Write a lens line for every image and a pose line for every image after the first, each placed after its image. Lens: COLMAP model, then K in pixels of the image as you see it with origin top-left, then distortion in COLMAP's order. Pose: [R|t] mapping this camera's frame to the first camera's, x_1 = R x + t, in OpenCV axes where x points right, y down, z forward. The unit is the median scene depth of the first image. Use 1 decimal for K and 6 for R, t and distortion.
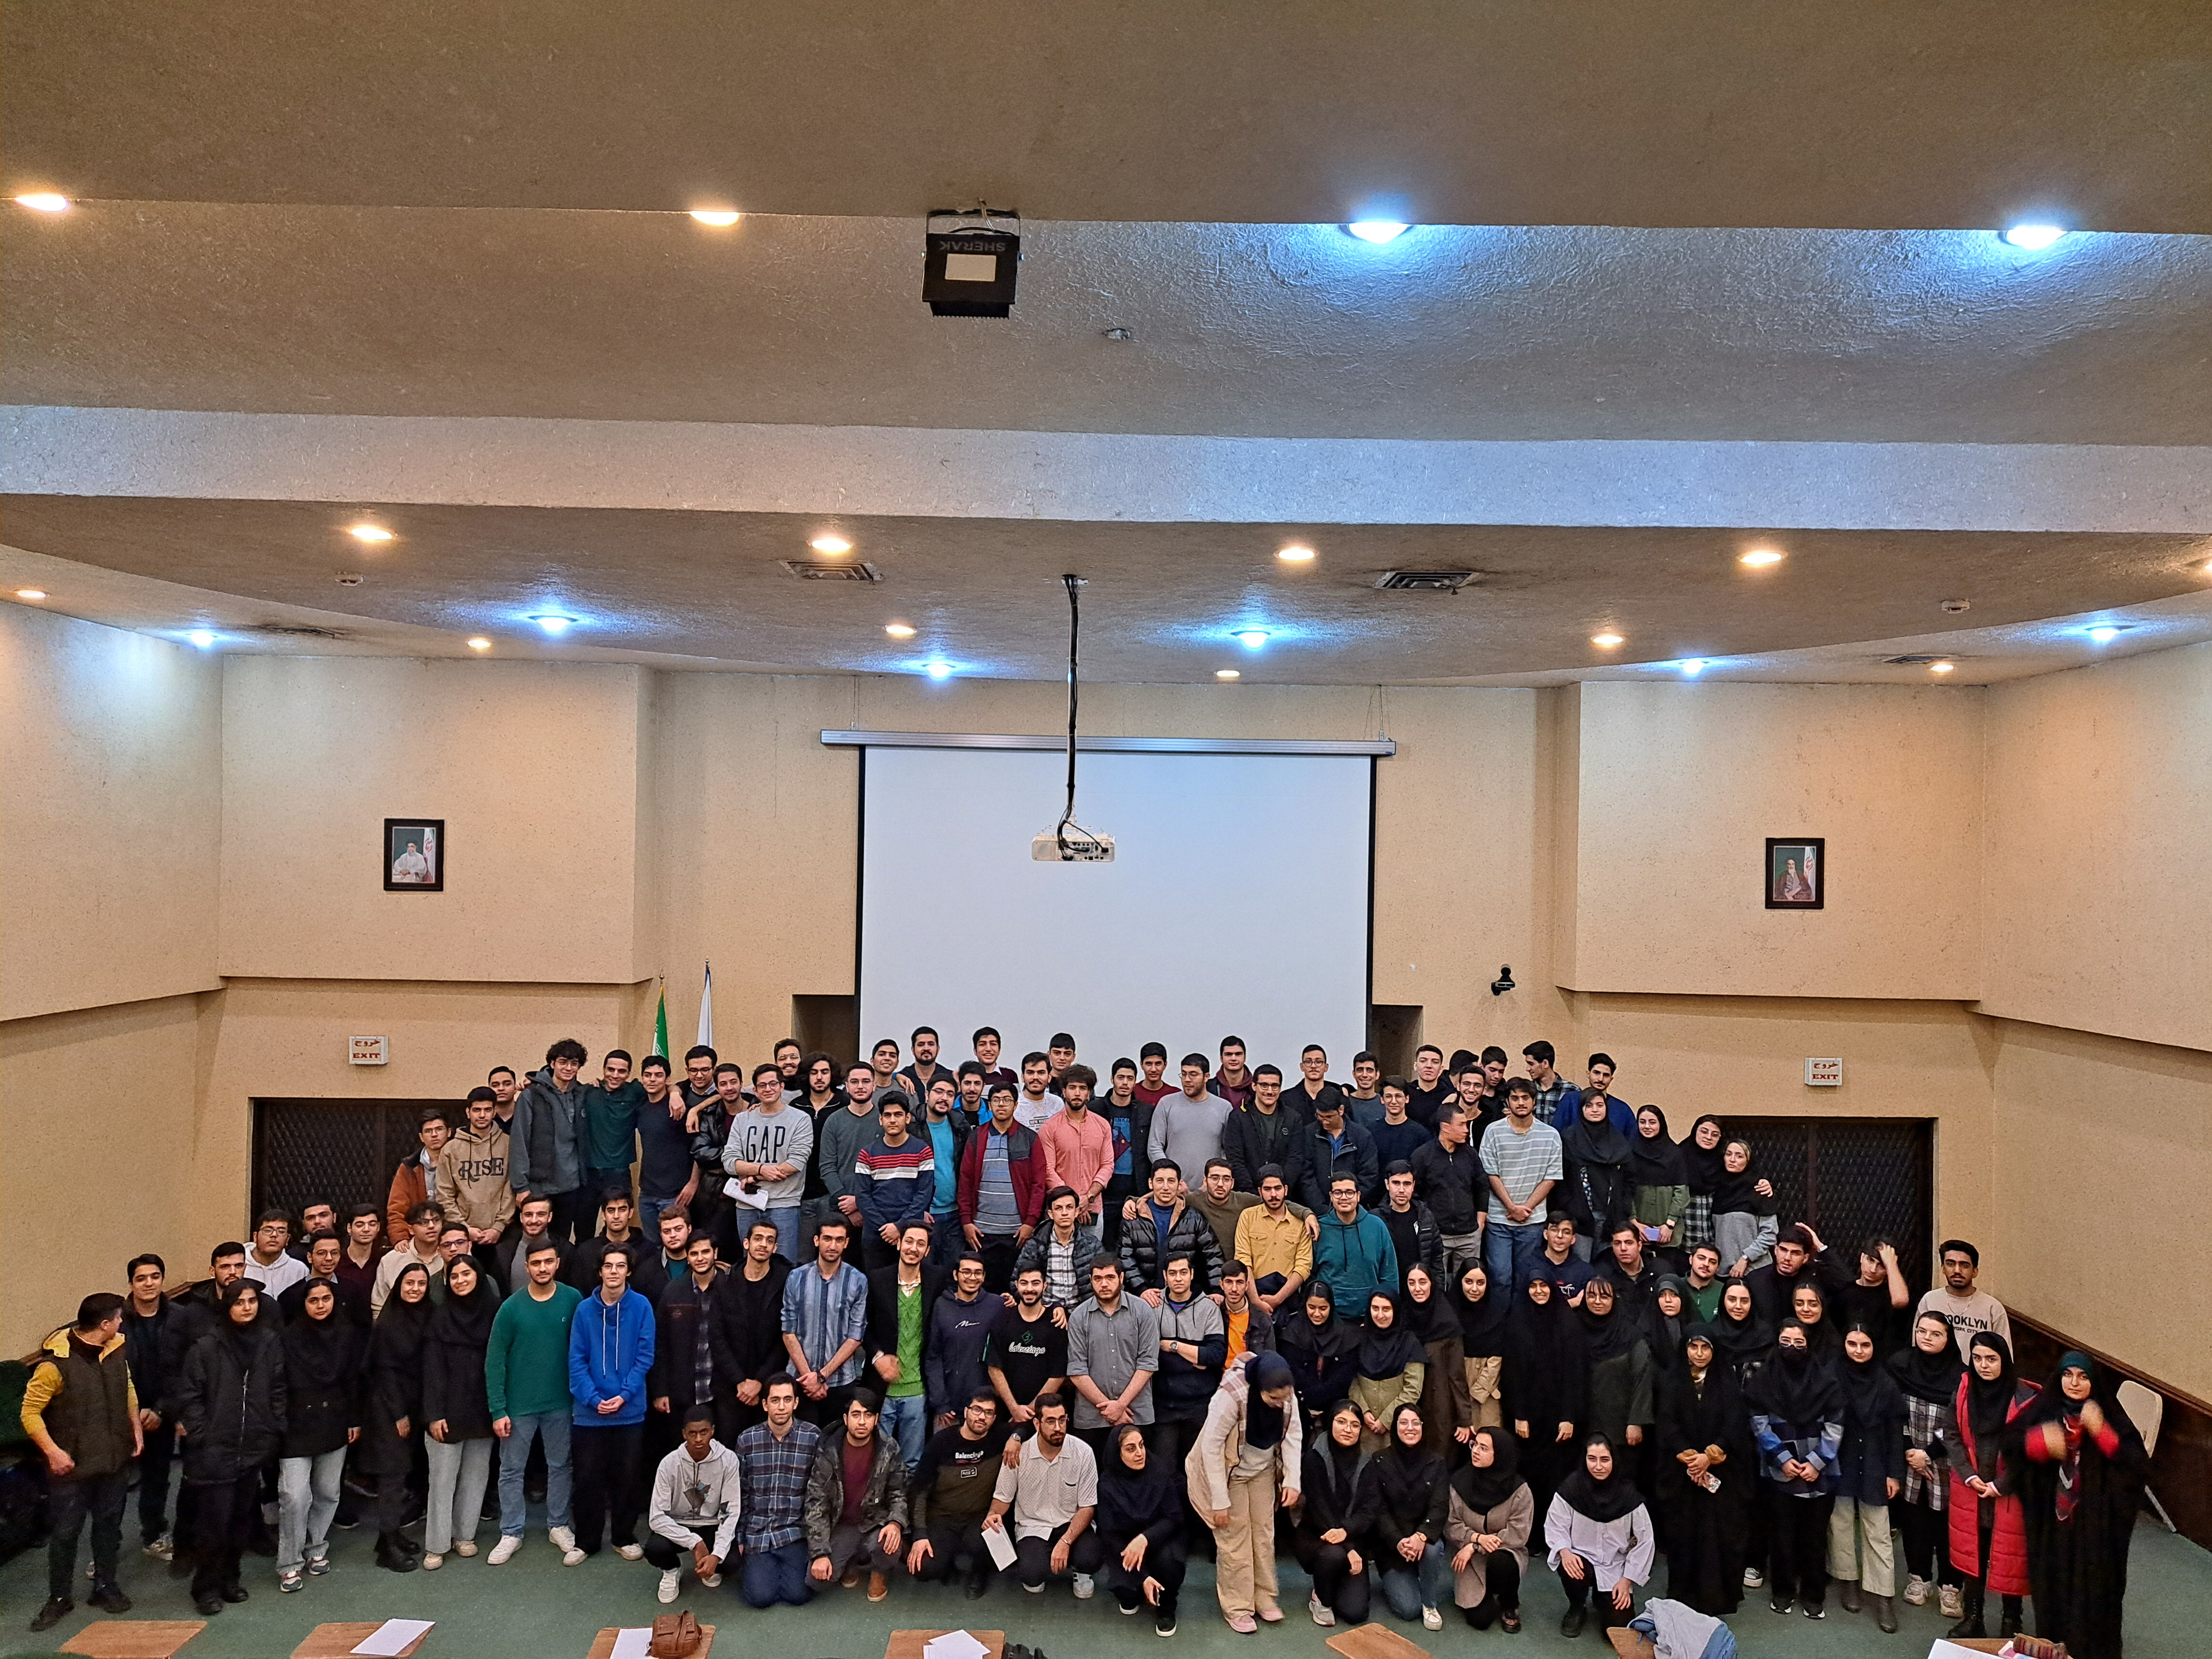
lens RADIAL K [[1586.9, 0, 1106.0], [0, 1586.9, 829.5], [0, 0, 1]] dist [0.080220, -0.114752]
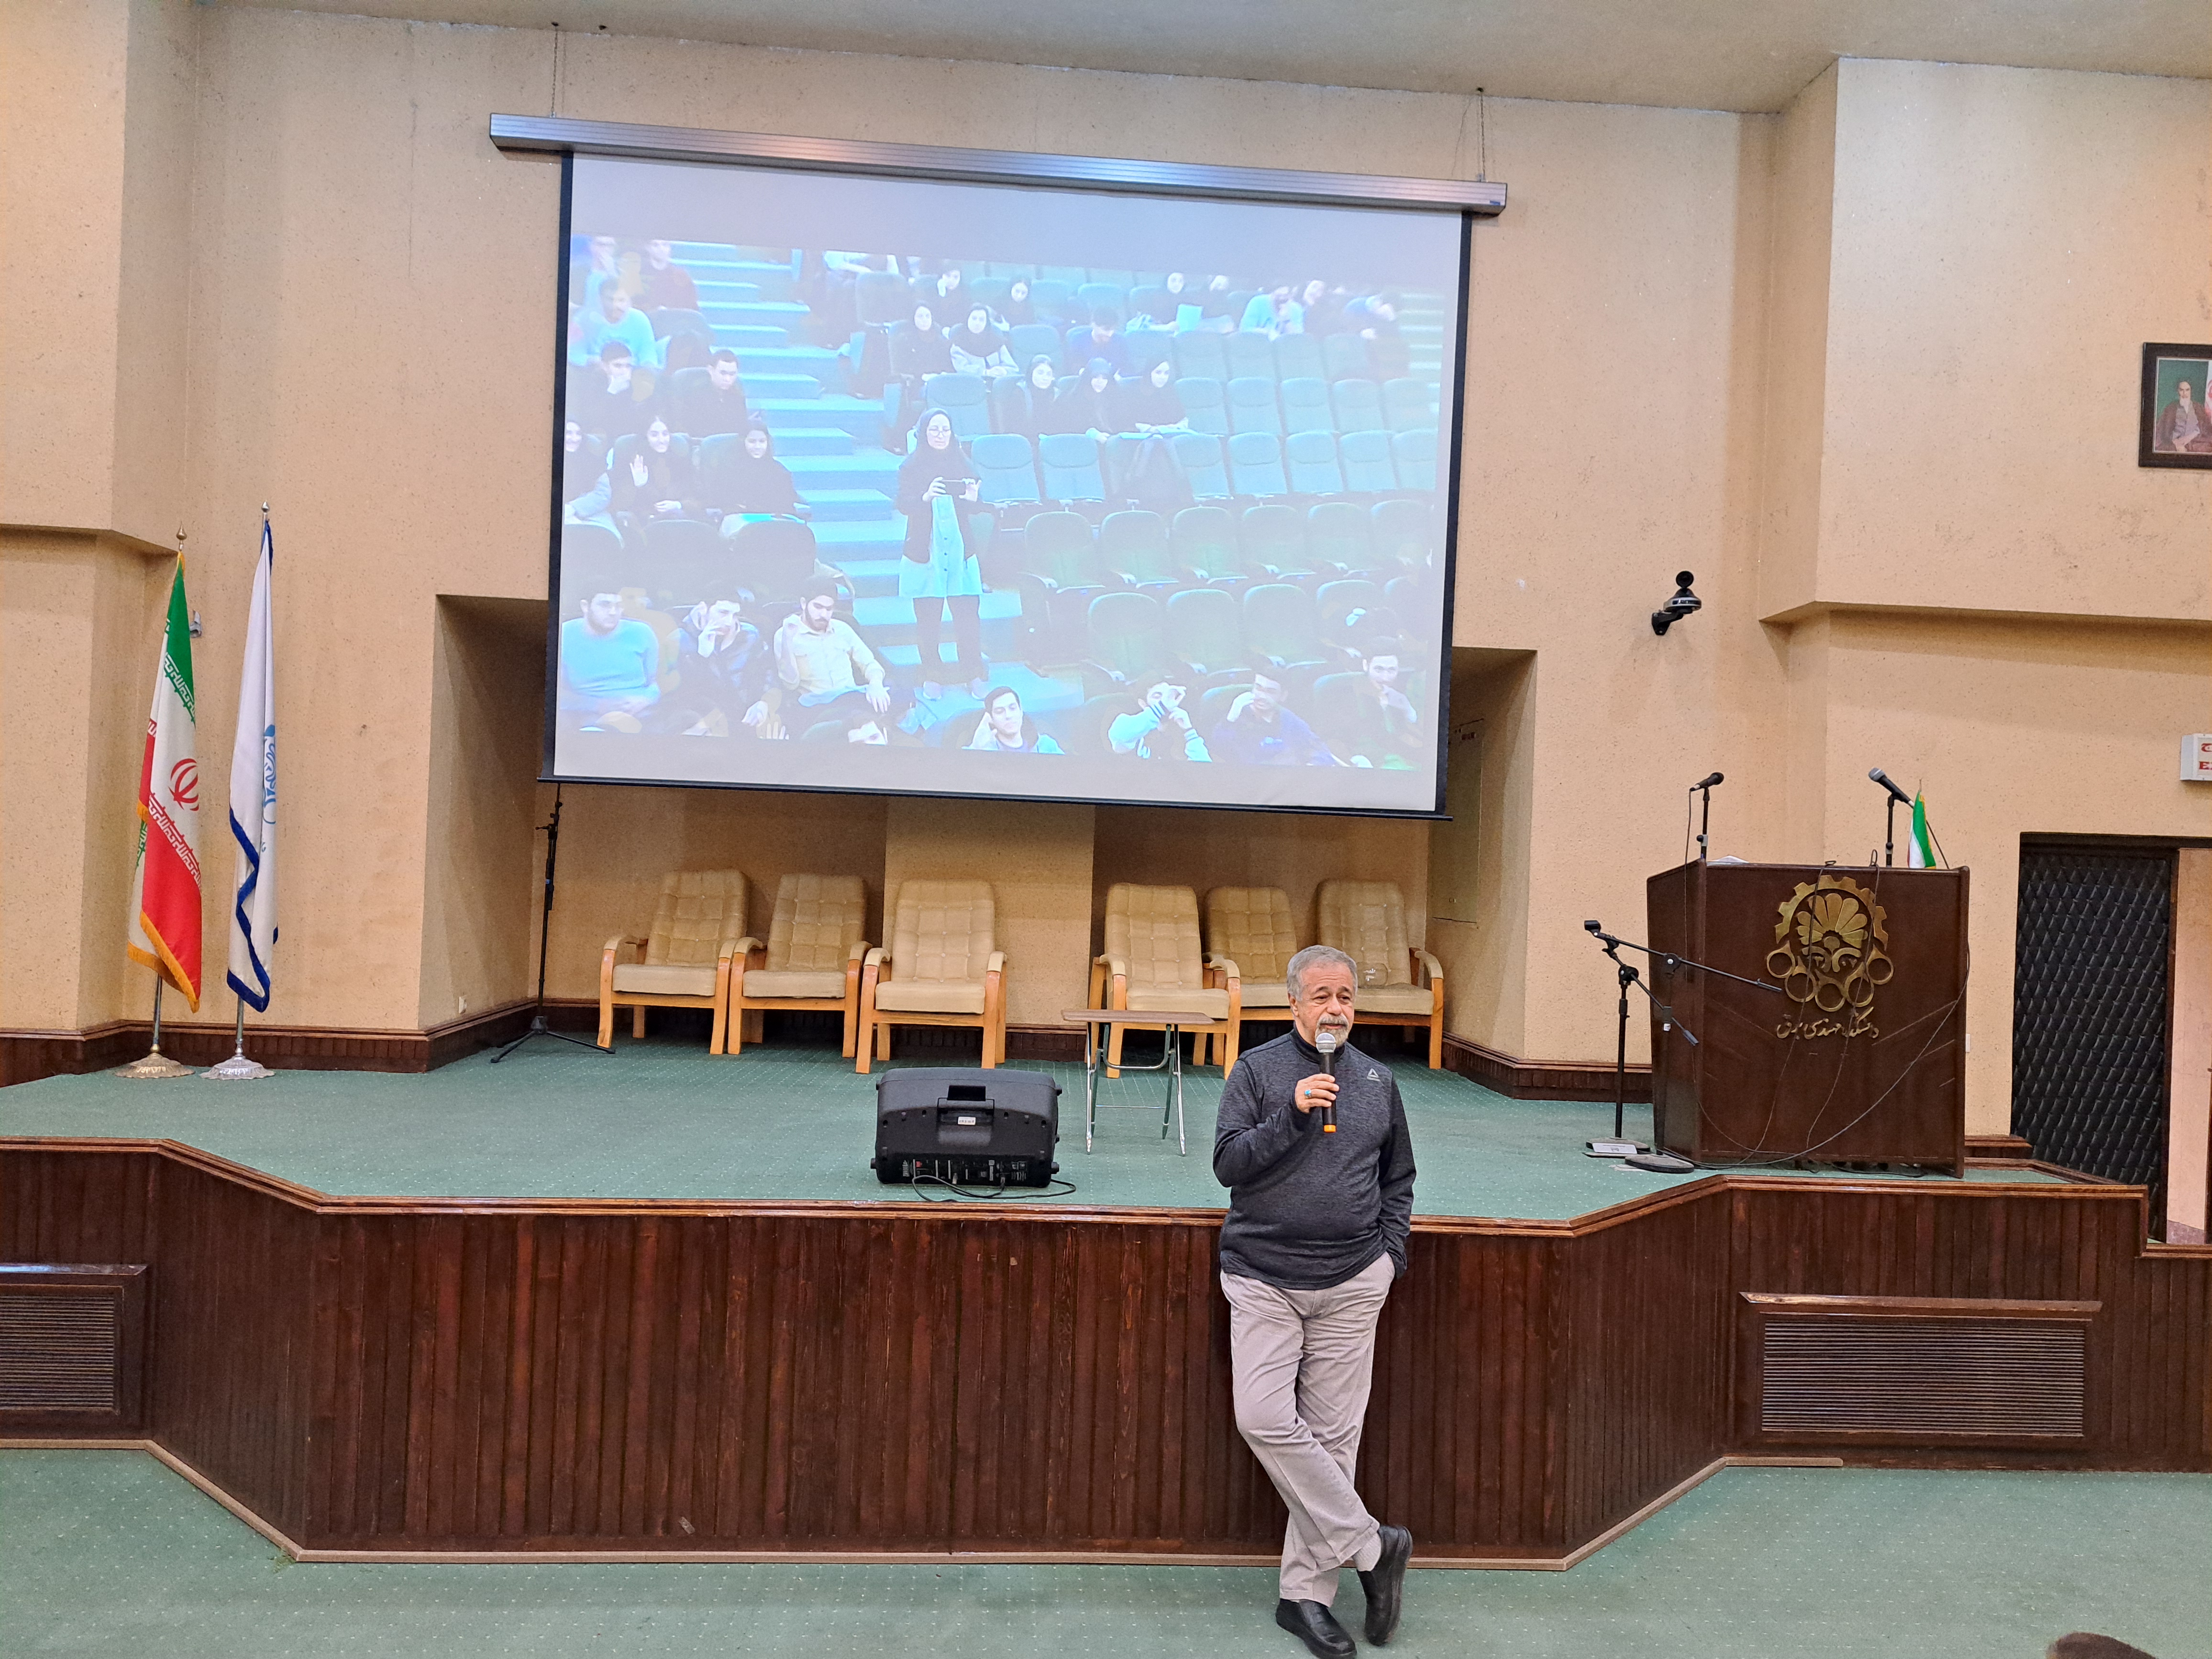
lens RADIAL K [[1586.9, 0, 1106.0], [0, 1586.9, 829.5], [0, 0, 1]] dist [0.080220, -0.114752]
pose [[0.998369, 0.020768, 0.053183, 0.010555], [-0.021450, 0.999694, 0.012297, 0.173582], [-0.052911, -0.013418, 0.998509, 0.421613]]
